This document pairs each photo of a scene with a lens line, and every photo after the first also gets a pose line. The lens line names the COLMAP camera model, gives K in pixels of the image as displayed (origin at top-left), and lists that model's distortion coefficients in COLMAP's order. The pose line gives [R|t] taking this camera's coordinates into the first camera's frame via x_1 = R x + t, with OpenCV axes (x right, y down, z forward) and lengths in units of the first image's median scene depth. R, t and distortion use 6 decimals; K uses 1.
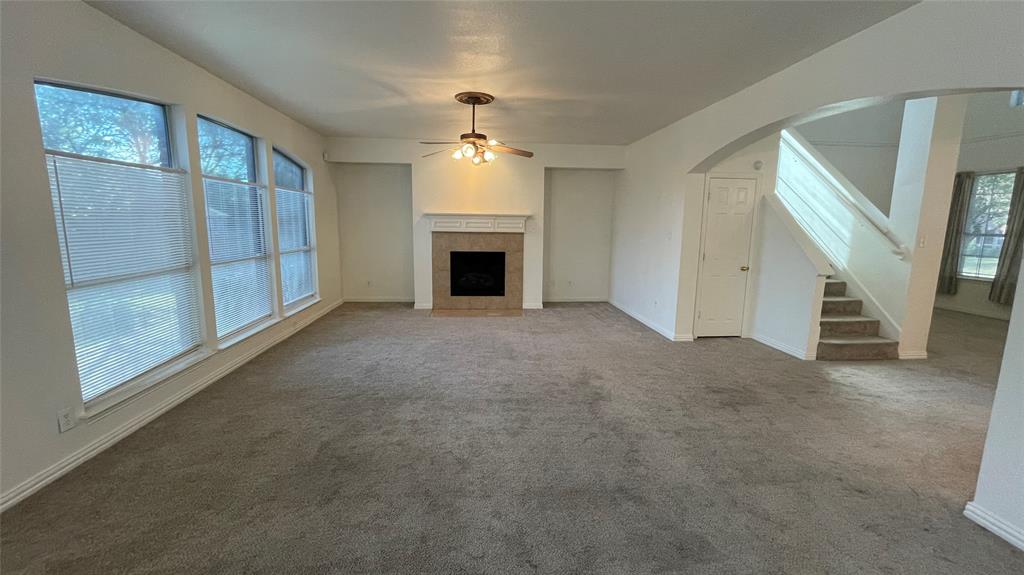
lens RADIAL K [[417.6, 0, 516.6], [0, 417.6, 290.6], [0, 0, 1]] dist [-0.002921, -0.000364]
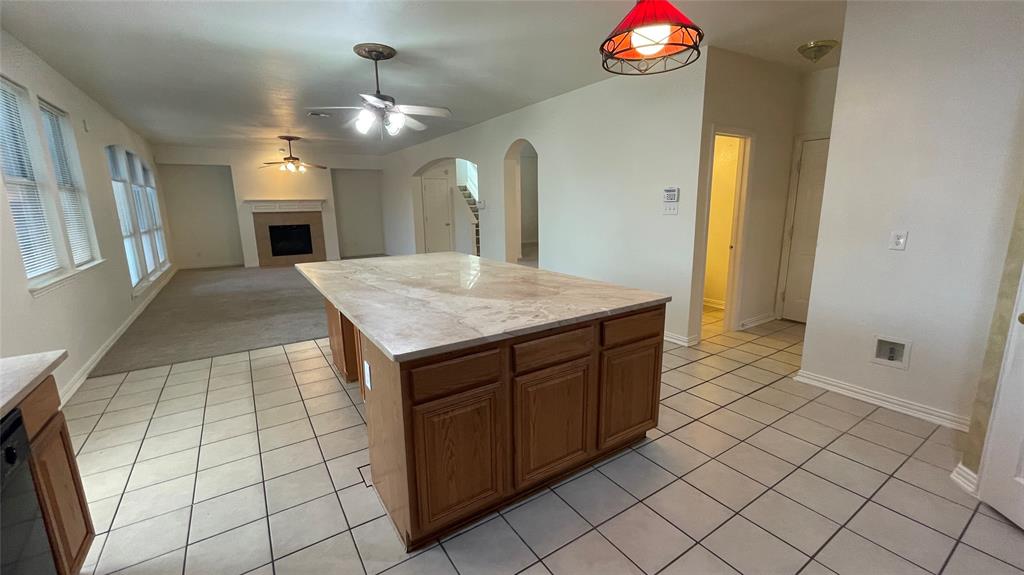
lens RADIAL K [[417.6, 0, 510.2], [0, 417.6, 290.0], [0, 0, 1]] dist [-0.002921, -0.000364]
pose [[0.886139, -0.121521, 0.447203, -0.092230], [0.101611, 0.992474, 0.068346, 0.120724], [-0.452142, -0.015123, 0.891818, -0.722383]]
